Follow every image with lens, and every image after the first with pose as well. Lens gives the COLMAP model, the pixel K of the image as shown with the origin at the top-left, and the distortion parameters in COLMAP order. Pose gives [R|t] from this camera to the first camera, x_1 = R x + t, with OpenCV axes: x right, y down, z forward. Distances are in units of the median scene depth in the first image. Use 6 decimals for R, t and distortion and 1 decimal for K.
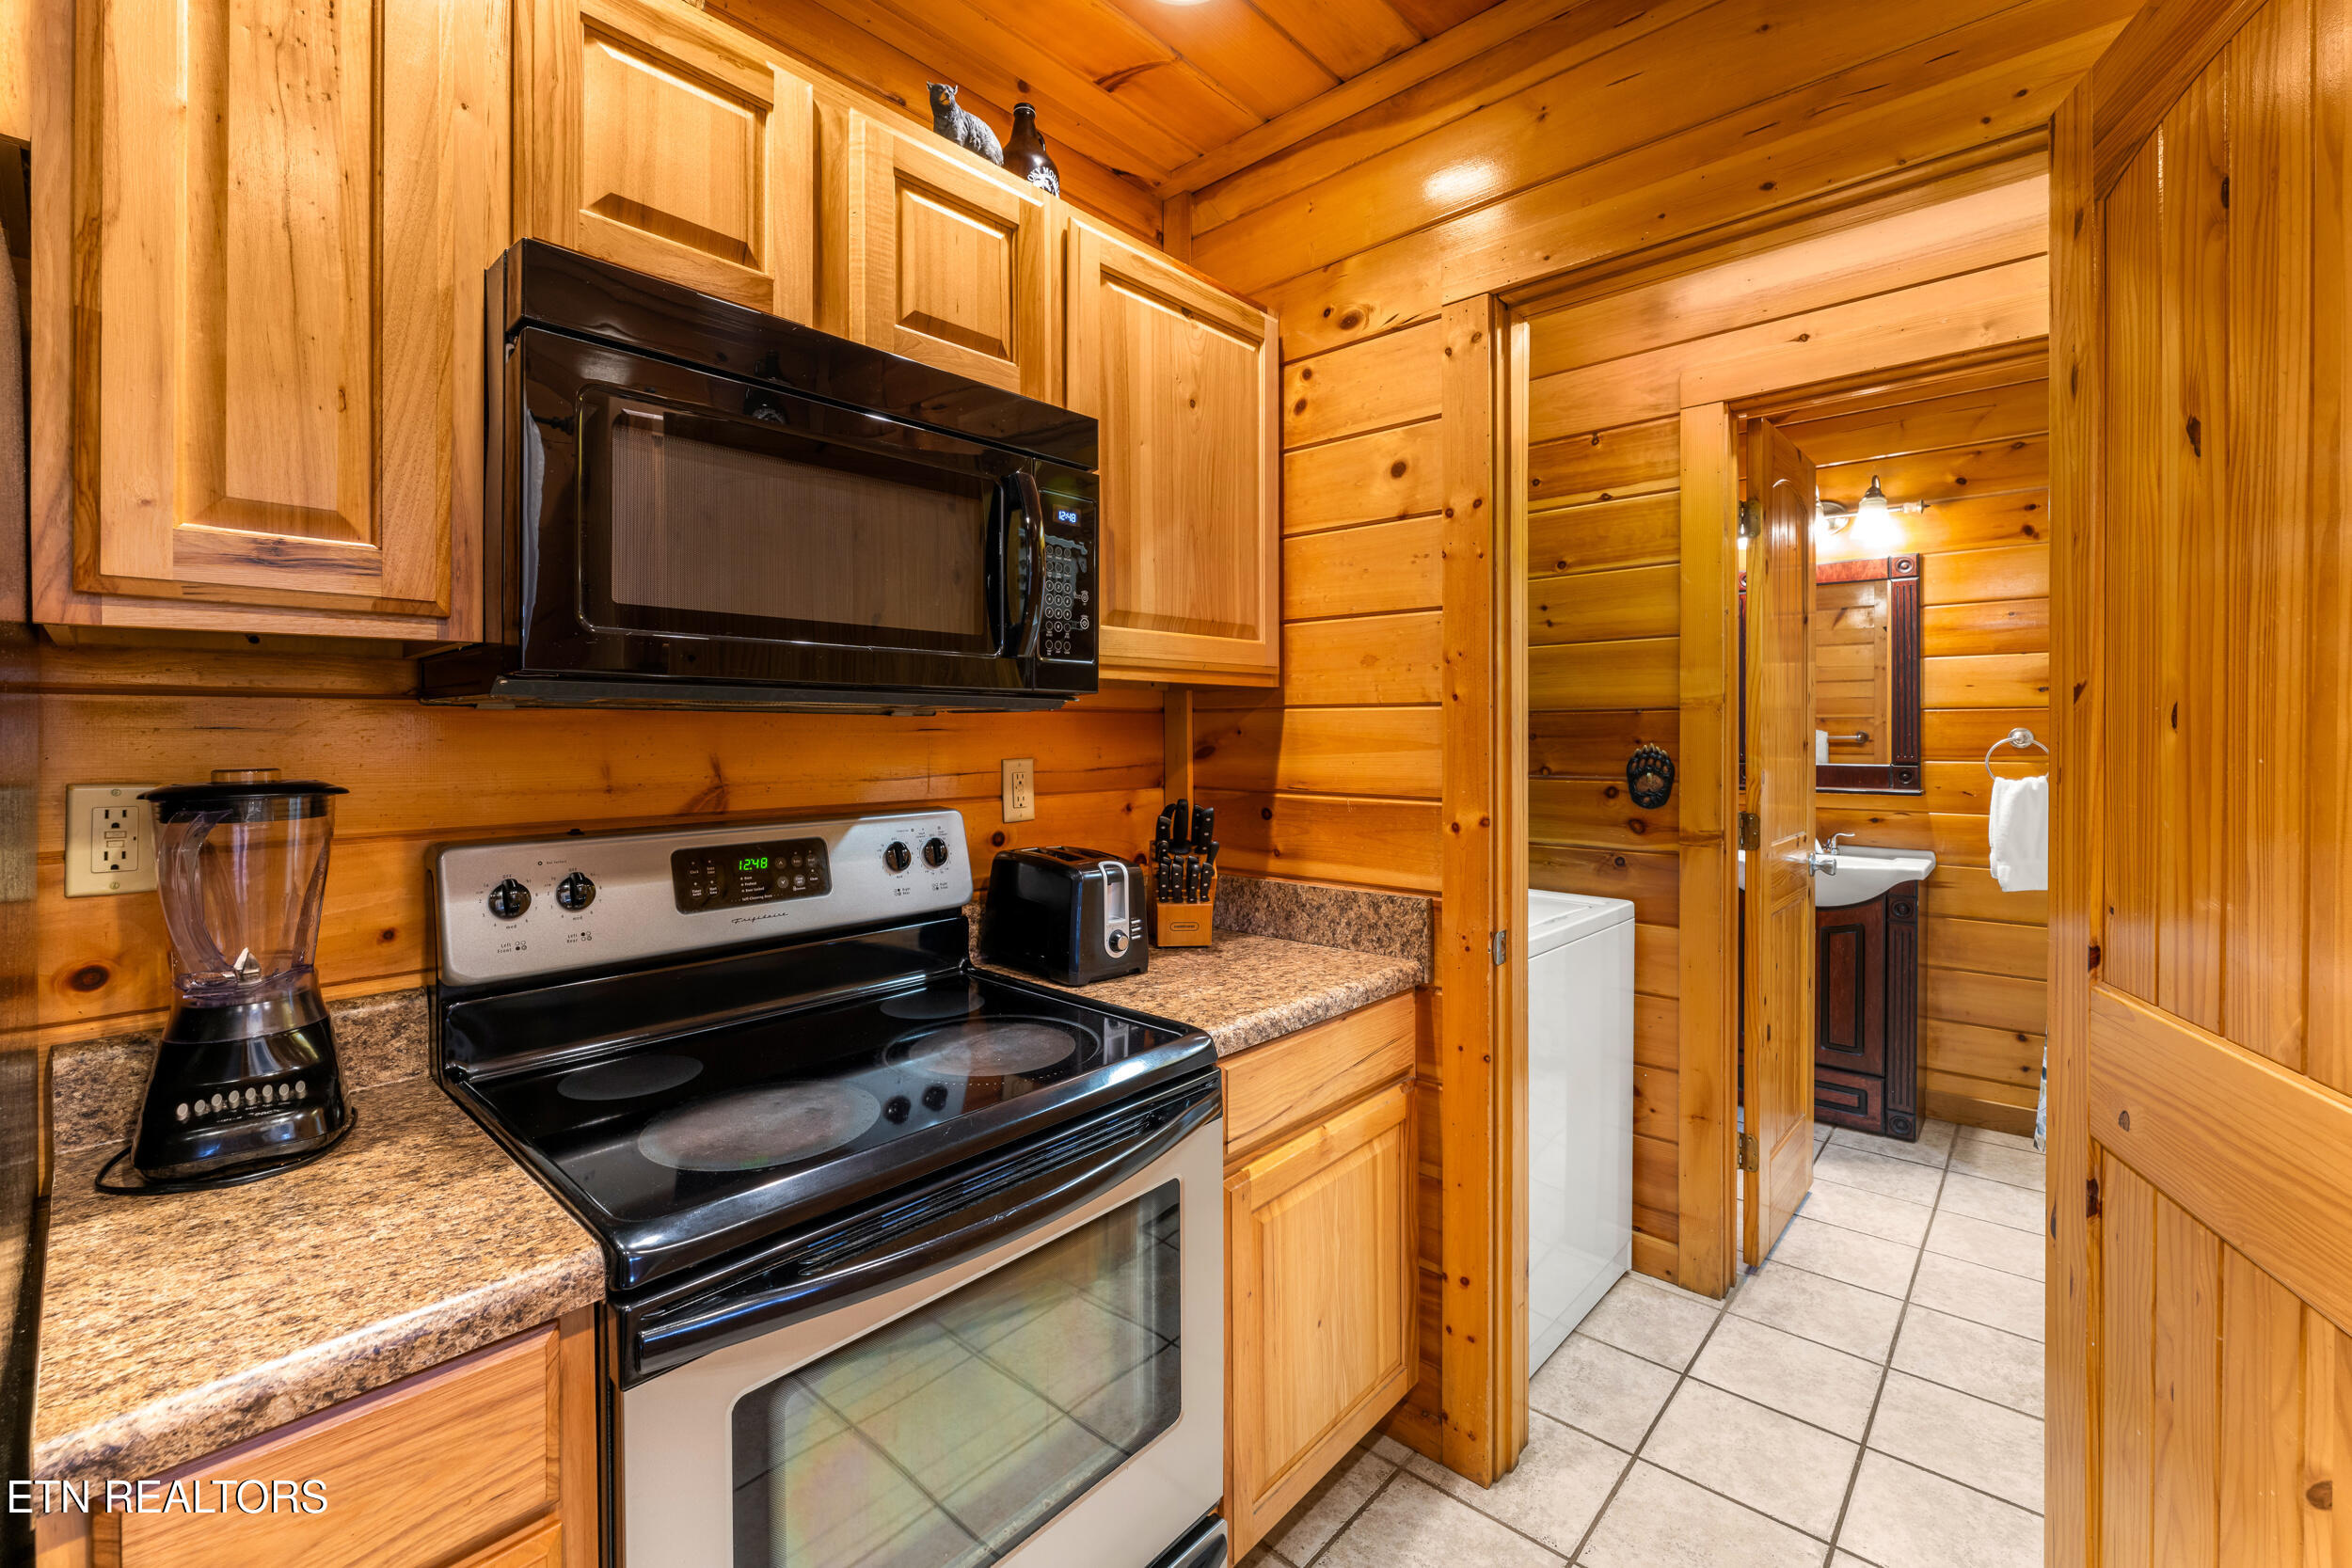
lens RADIAL K [[956.1, 0, 1215.4], [0, 956.1, 732.1], [0, 0, 1]] dist [-0.008946, 0.000540]
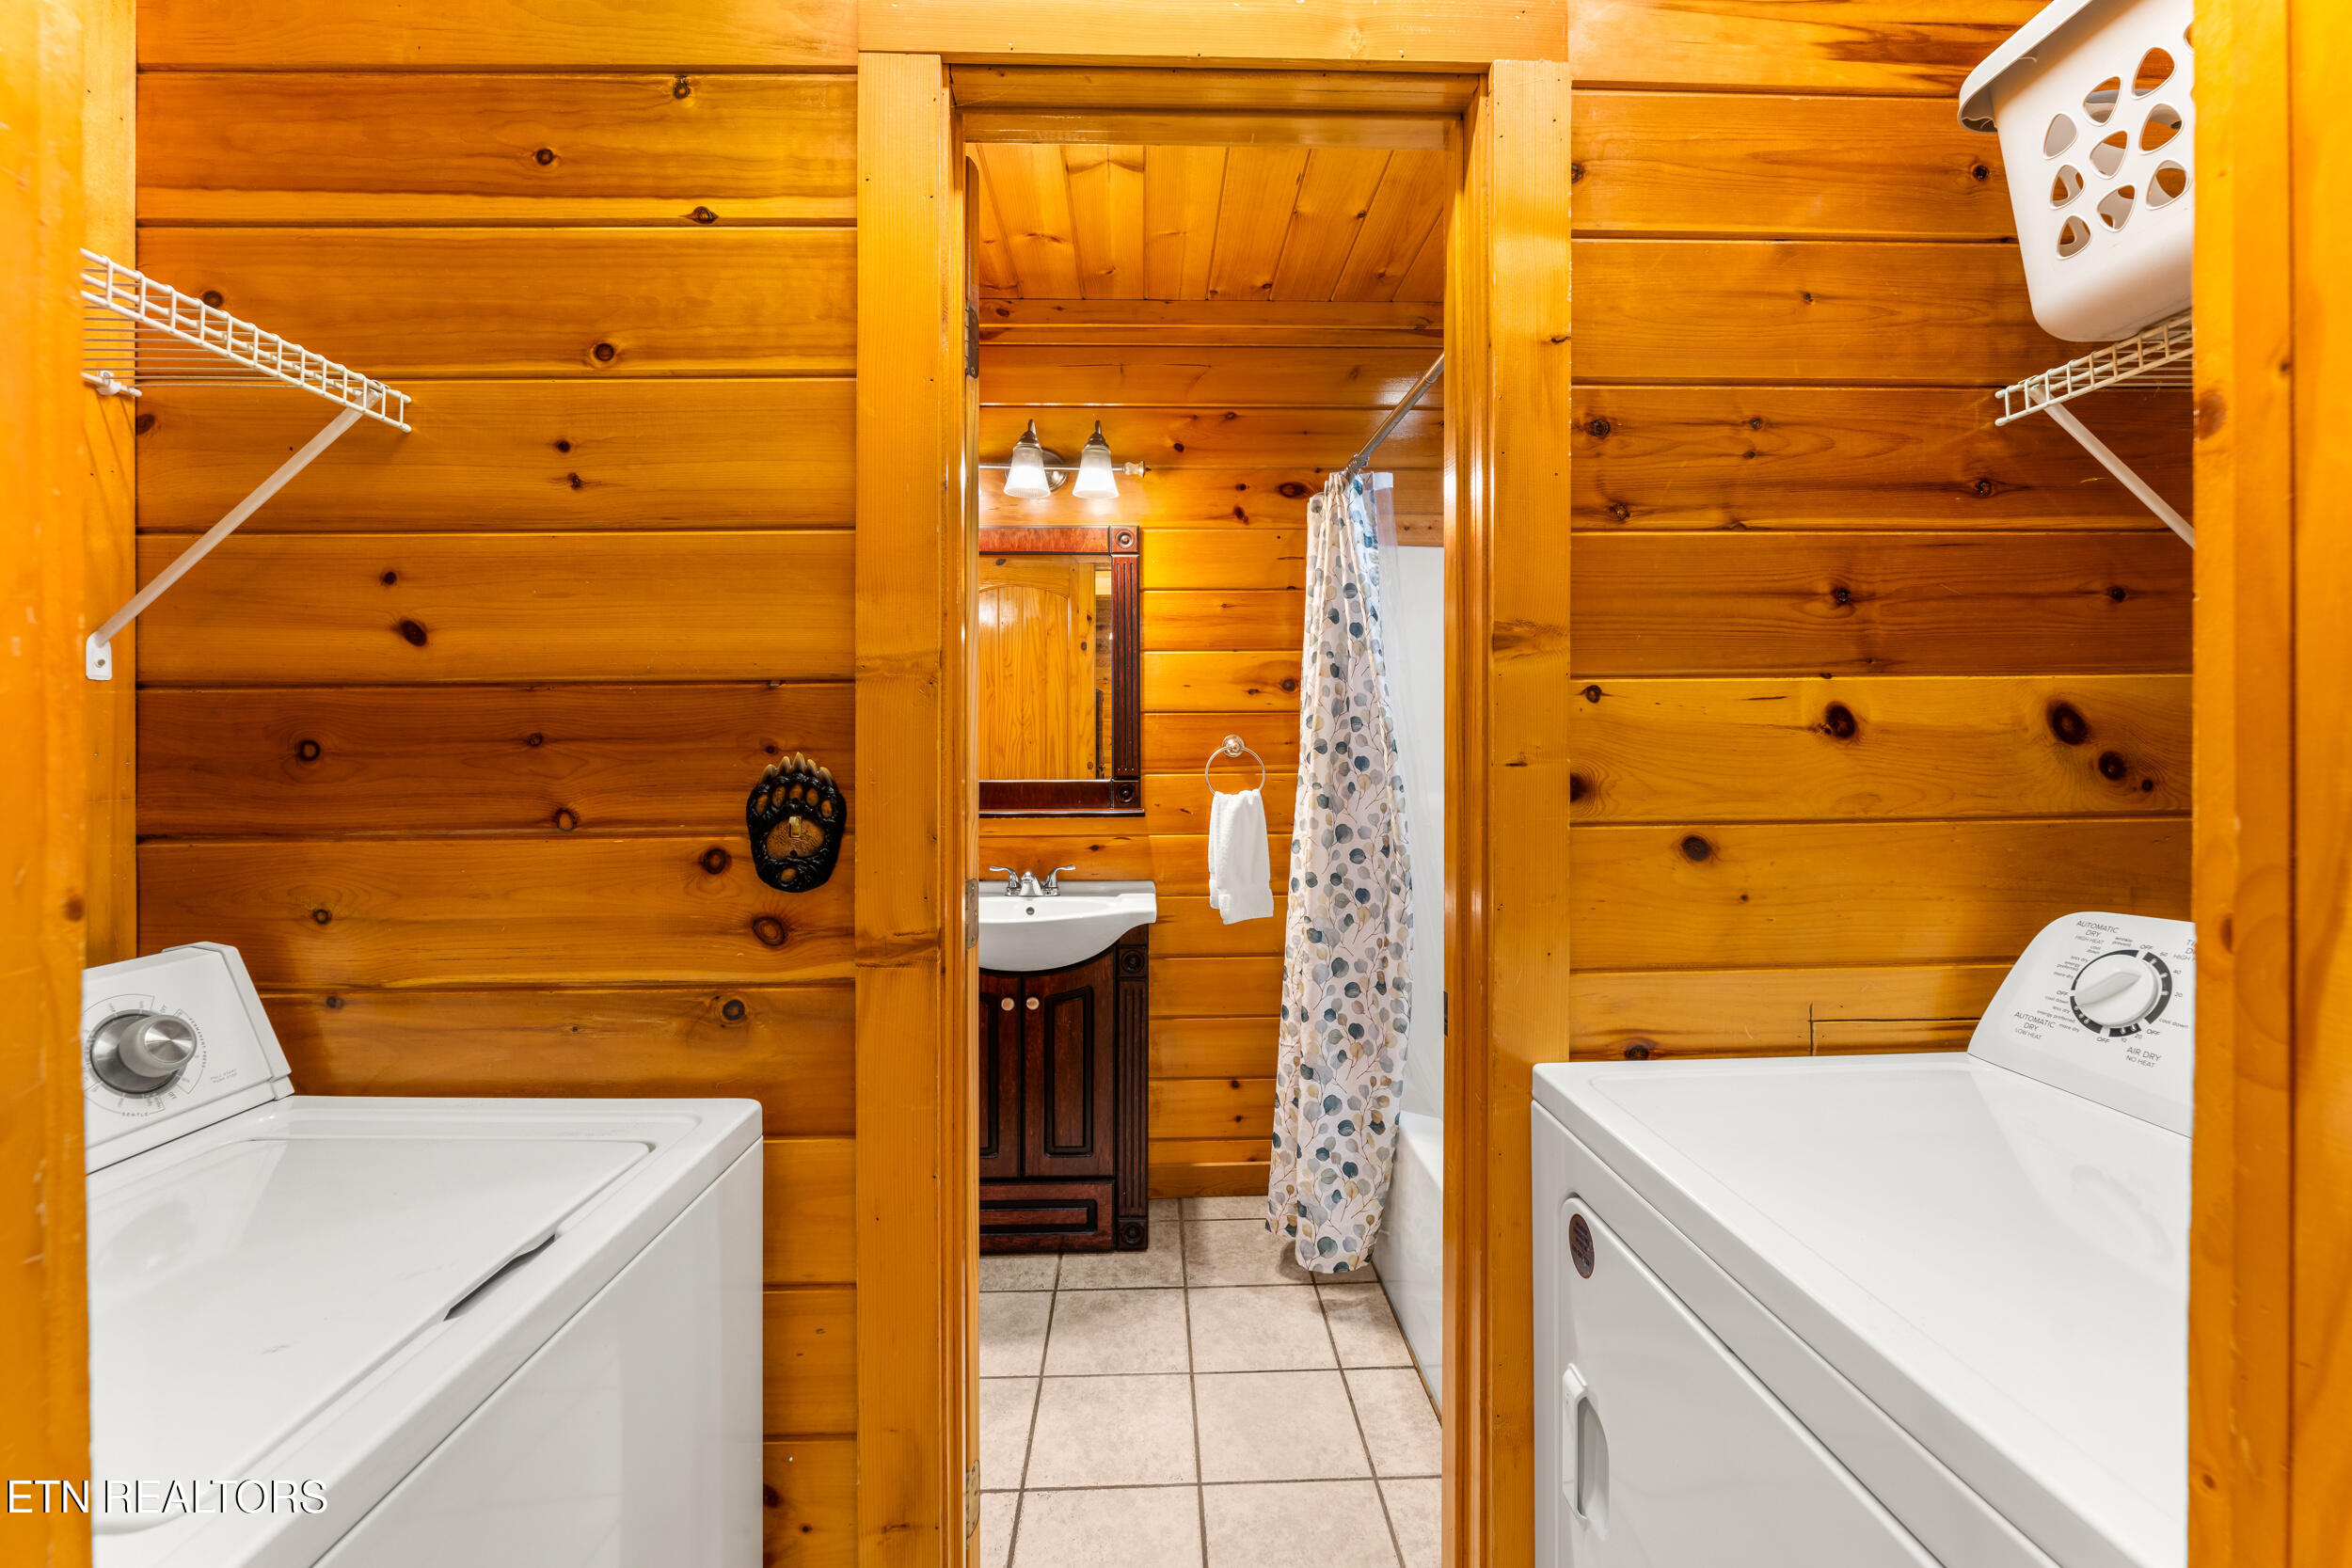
lens RADIAL K [[956.1, 0, 1180.8], [0, 956.1, 741.3], [0, 0, 1]] dist [-0.008946, 0.000540]
pose [[0.723791, 0.002109, 0.690016, 0.202841], [0.003260, 0.999974, -0.006476, 0.007346], [-0.690011, 0.006936, 0.723765, 0.399829]]
